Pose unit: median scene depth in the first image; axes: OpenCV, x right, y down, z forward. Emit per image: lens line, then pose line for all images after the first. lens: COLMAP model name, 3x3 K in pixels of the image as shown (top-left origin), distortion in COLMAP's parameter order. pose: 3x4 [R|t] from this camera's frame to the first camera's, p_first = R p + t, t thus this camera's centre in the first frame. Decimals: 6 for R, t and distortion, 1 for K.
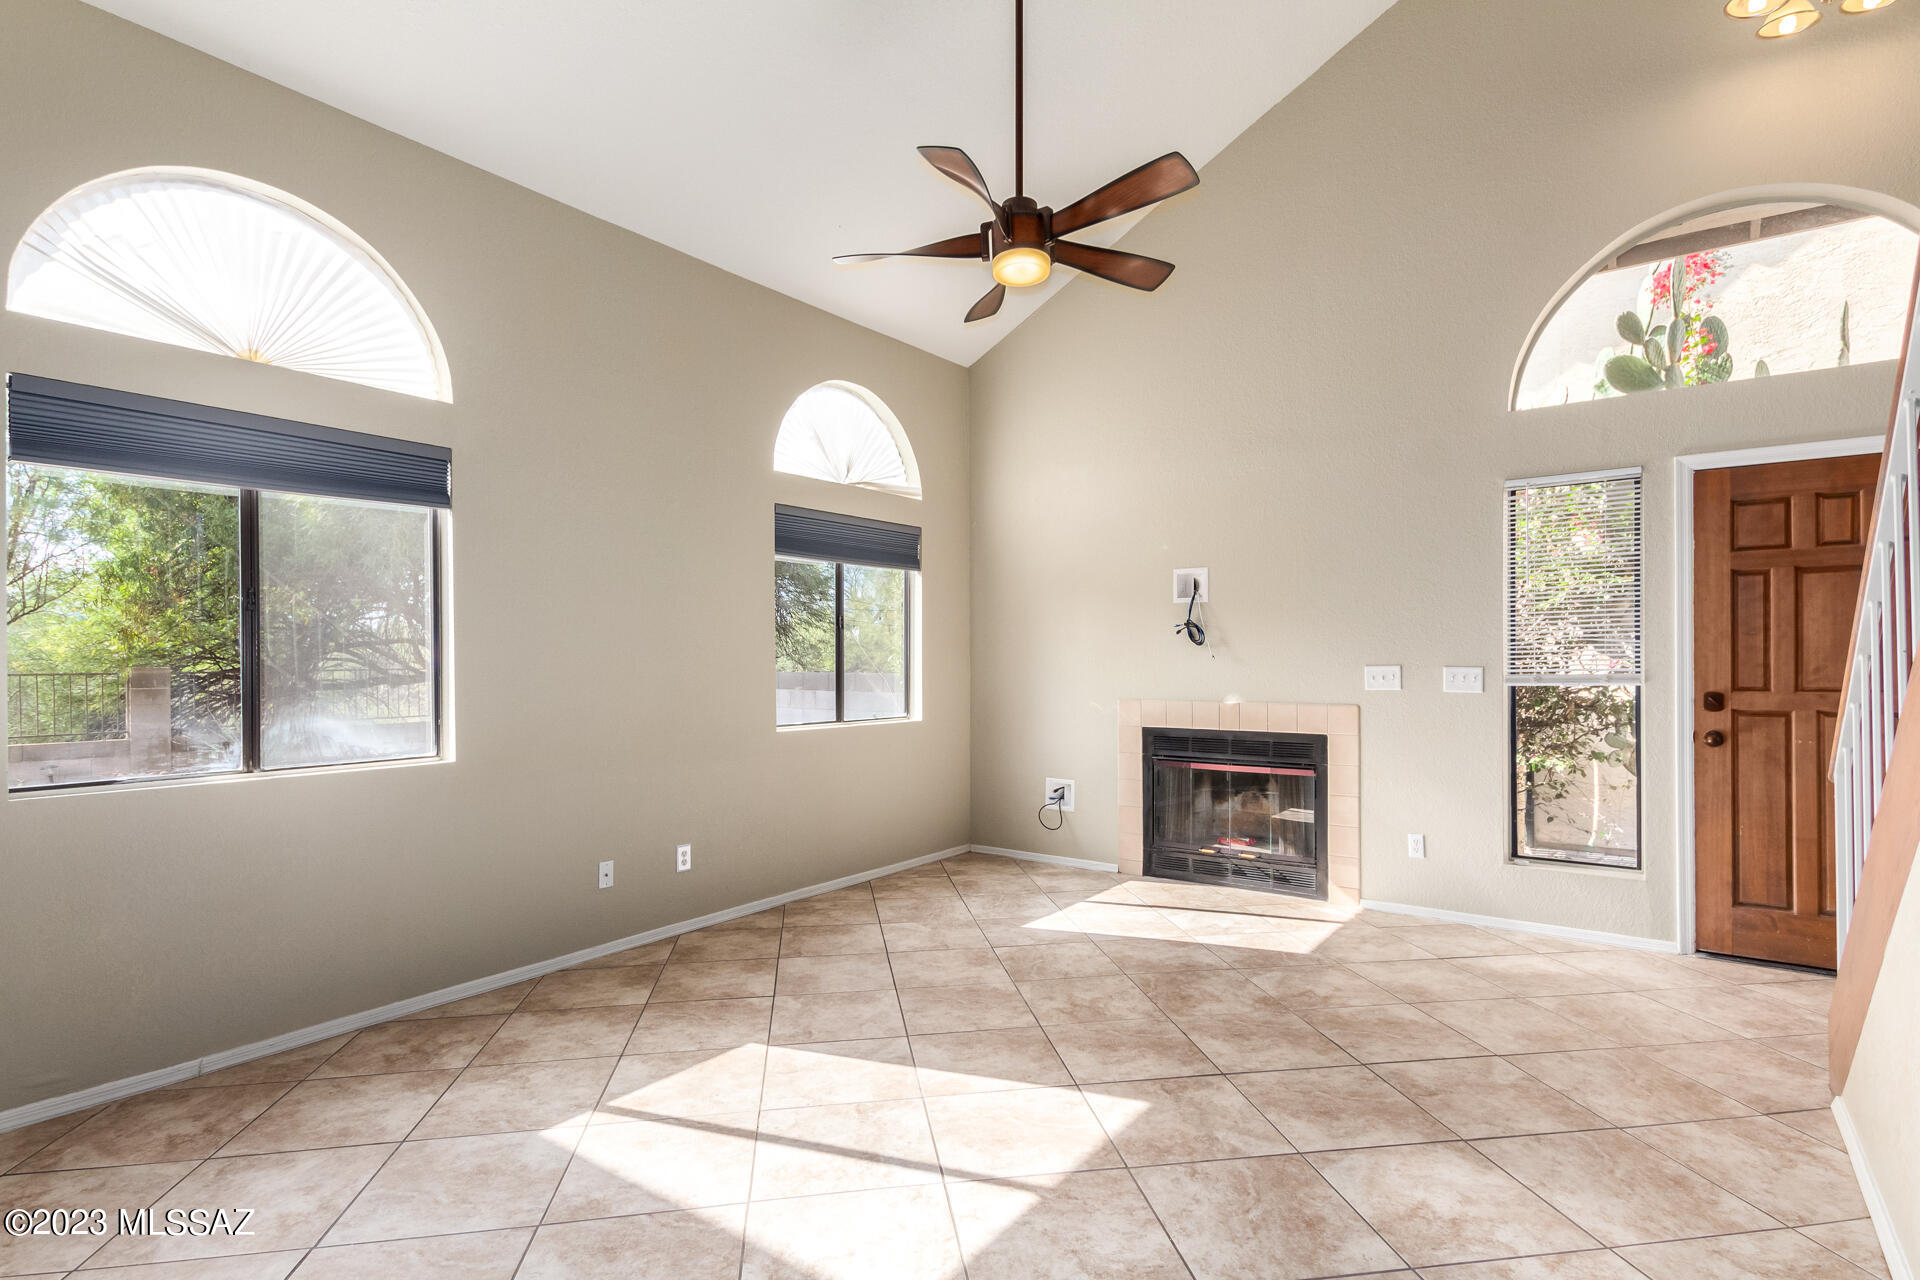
lens RADIAL K [[960.2, 0, 971.4], [0, 960.2, 646.7], [0, 0, 1]] dist [0.010726, 0.000078]
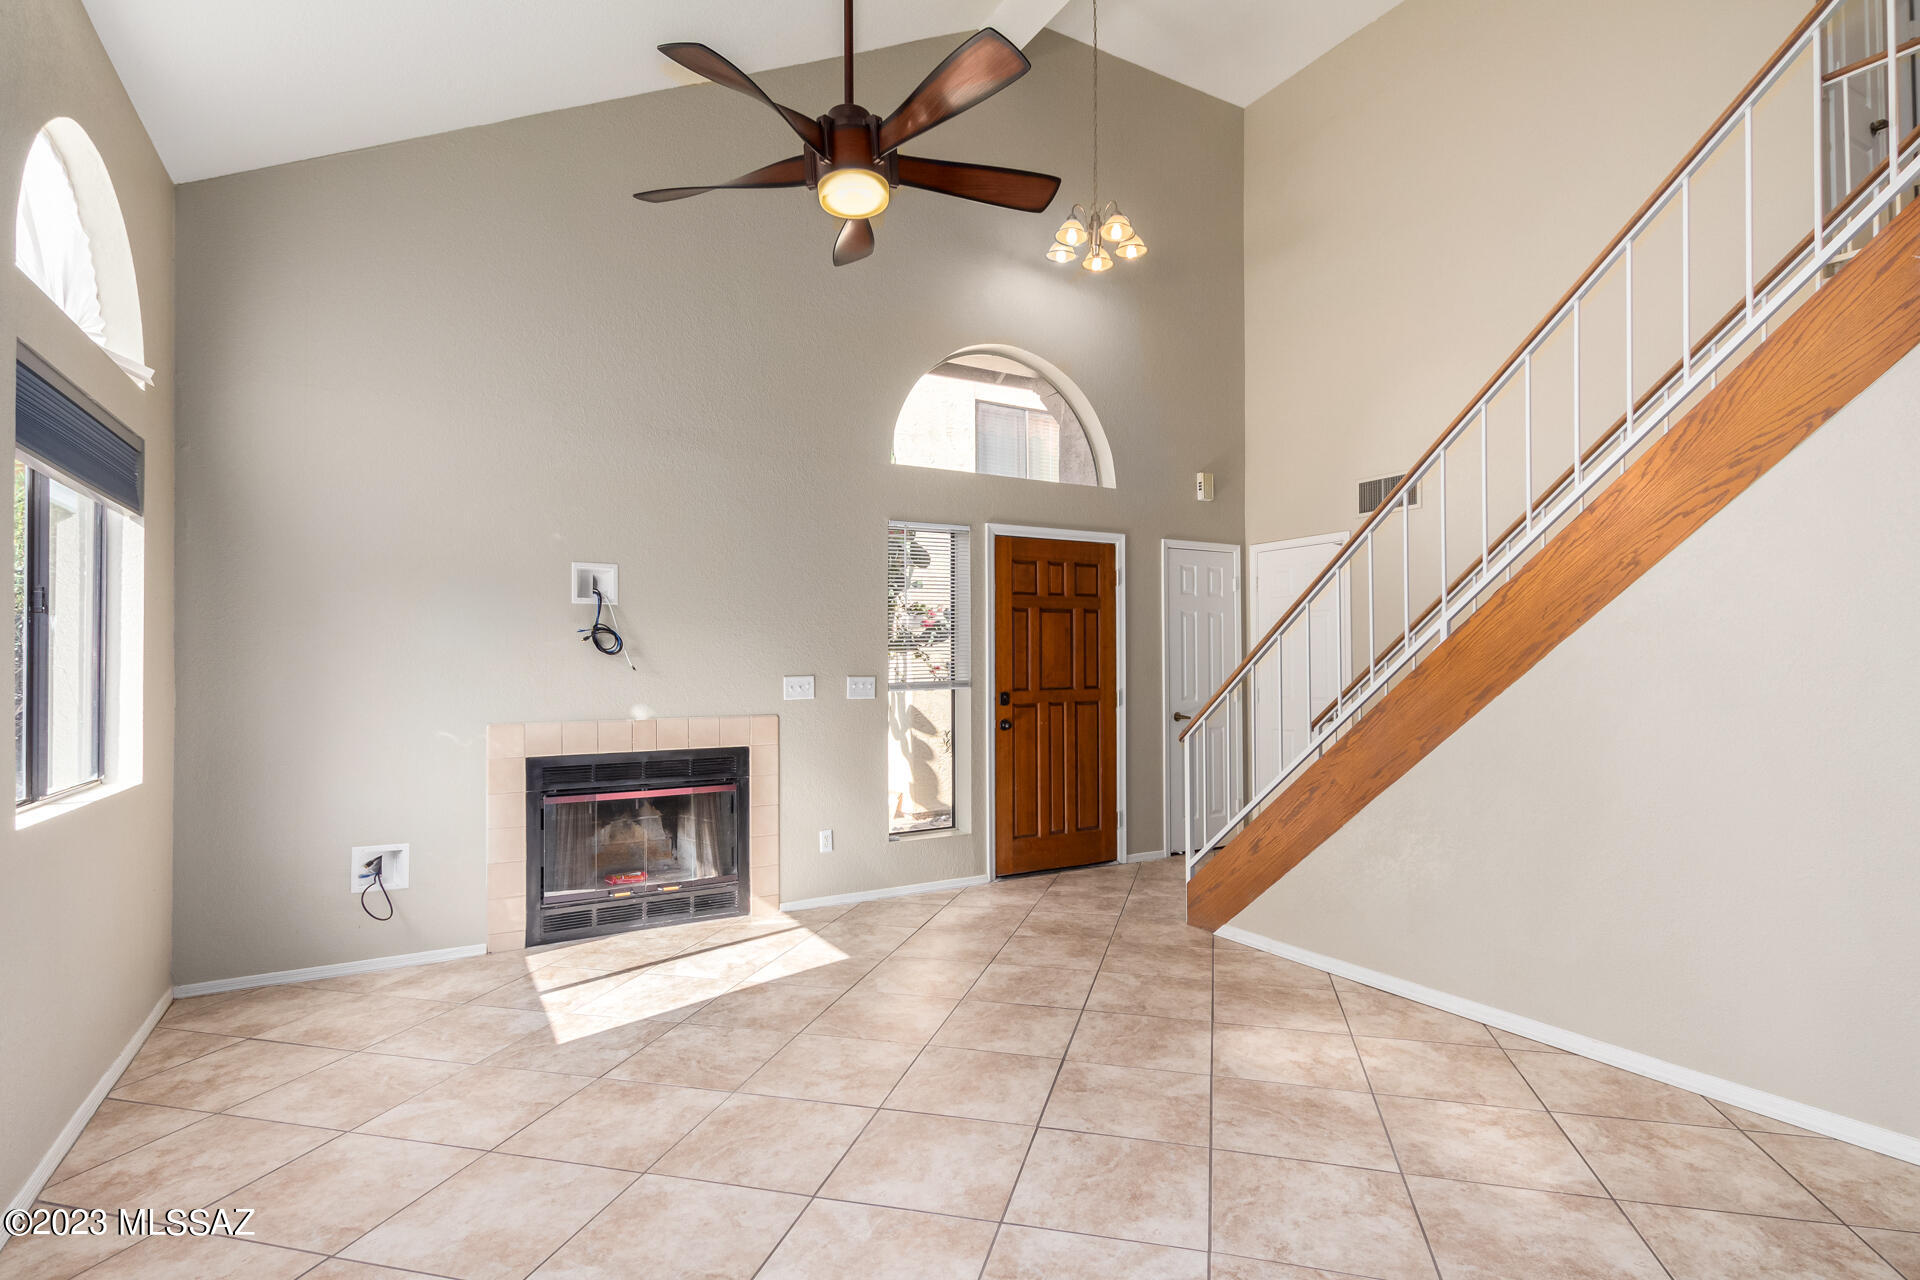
lens RADIAL K [[950.3, 0, 973.5], [0, 950.3, 654.7], [0, 0, 1]] dist [0.013913, 0.000294]
pose [[0.402755, 0.012068, 0.915228, -0.497490], [-0.005998, 0.999926, -0.010545, 0.006701], [-0.915288, -0.001243, 0.402797, 0.447594]]
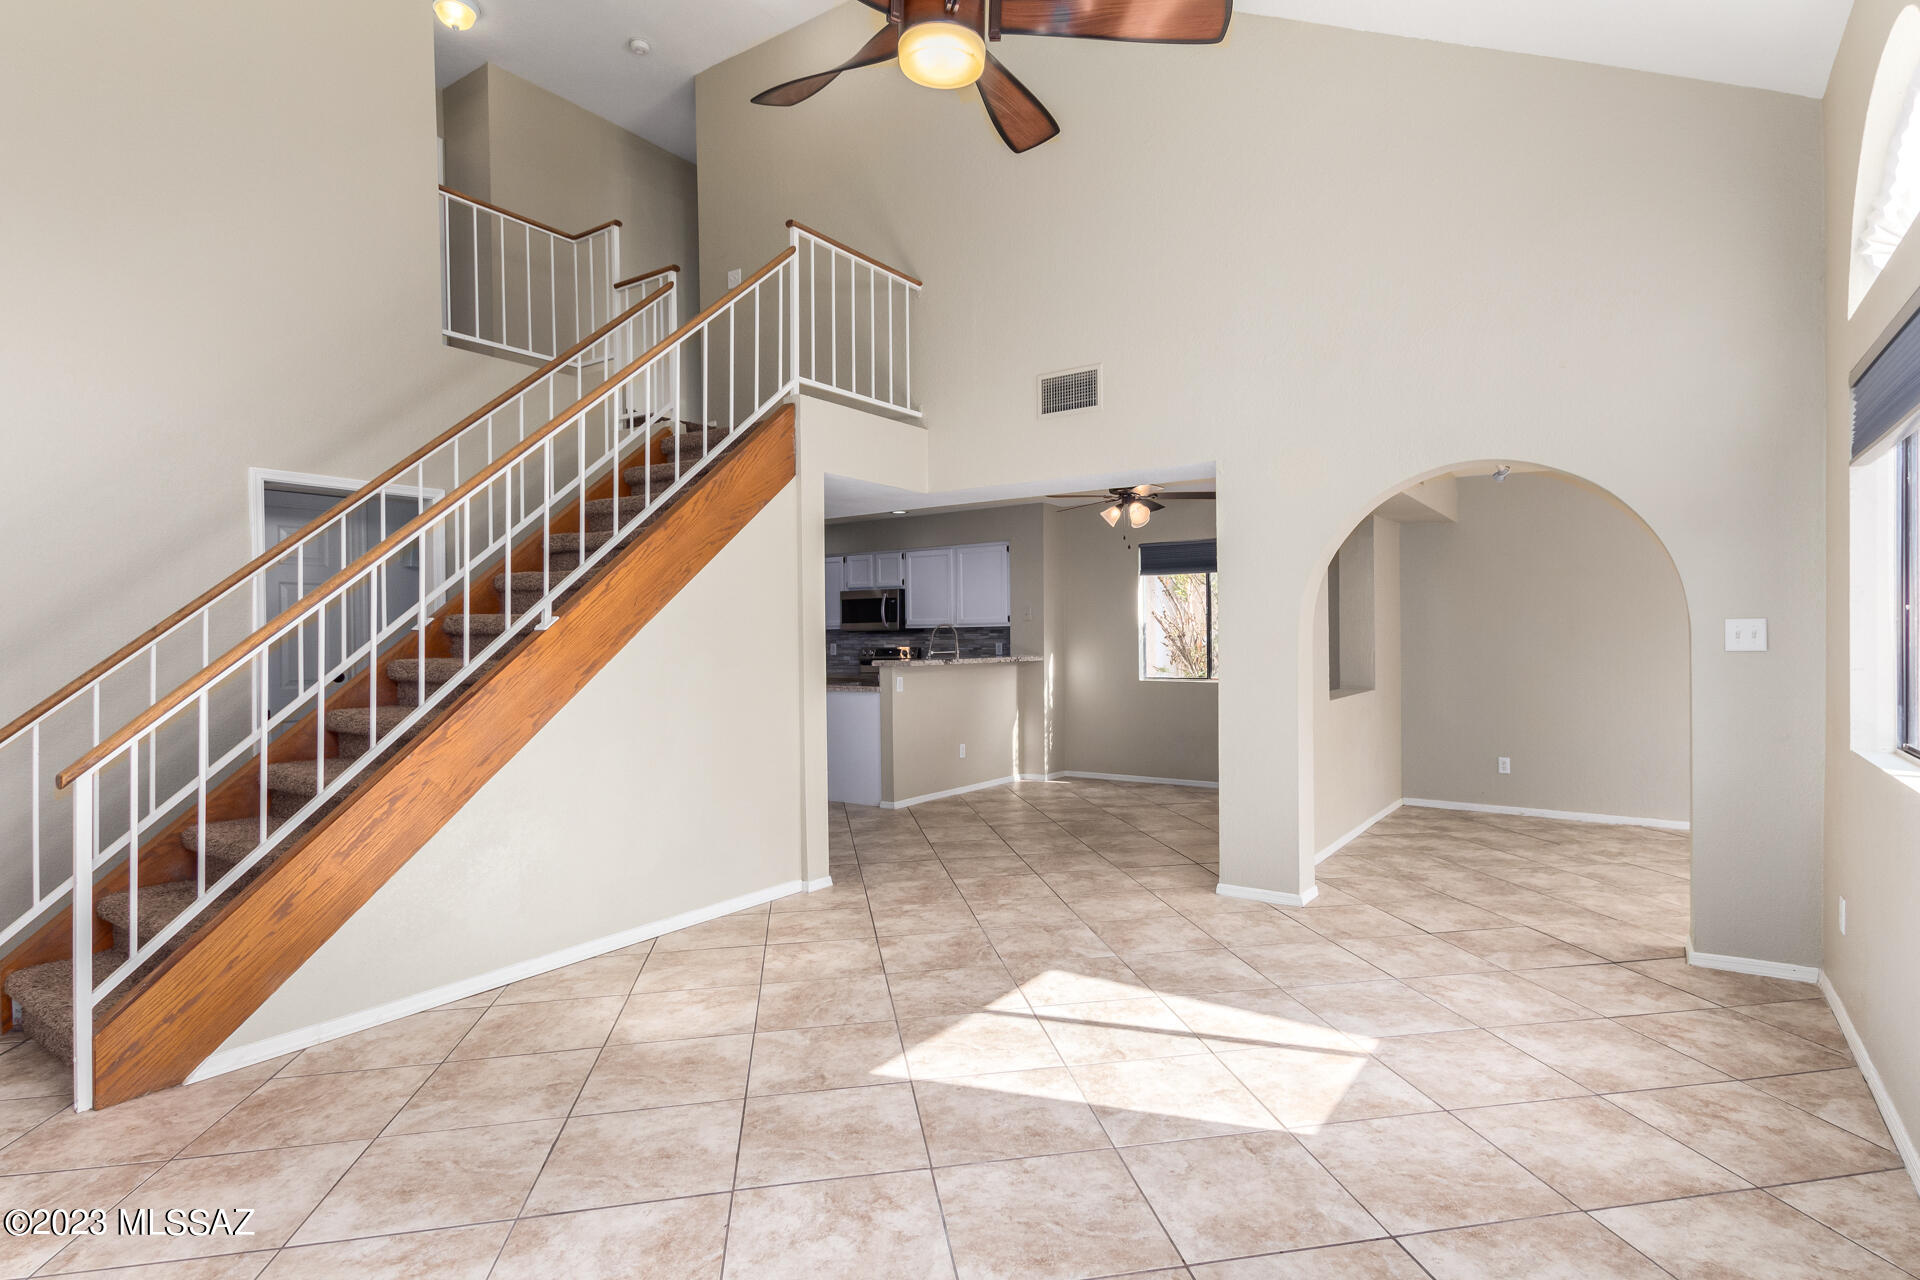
lens RADIAL K [[975.6, 0, 991.7], [0, 975.6, 634.8], [0, 0, 1]] dist [0.023235, 0.000276]
pose [[-0.999532, 0.014594, -0.026871, 0.031502], [0.014939, 0.999808, -0.012674, 0.013983], [0.026681, -0.013069, -0.999559, 1.298564]]
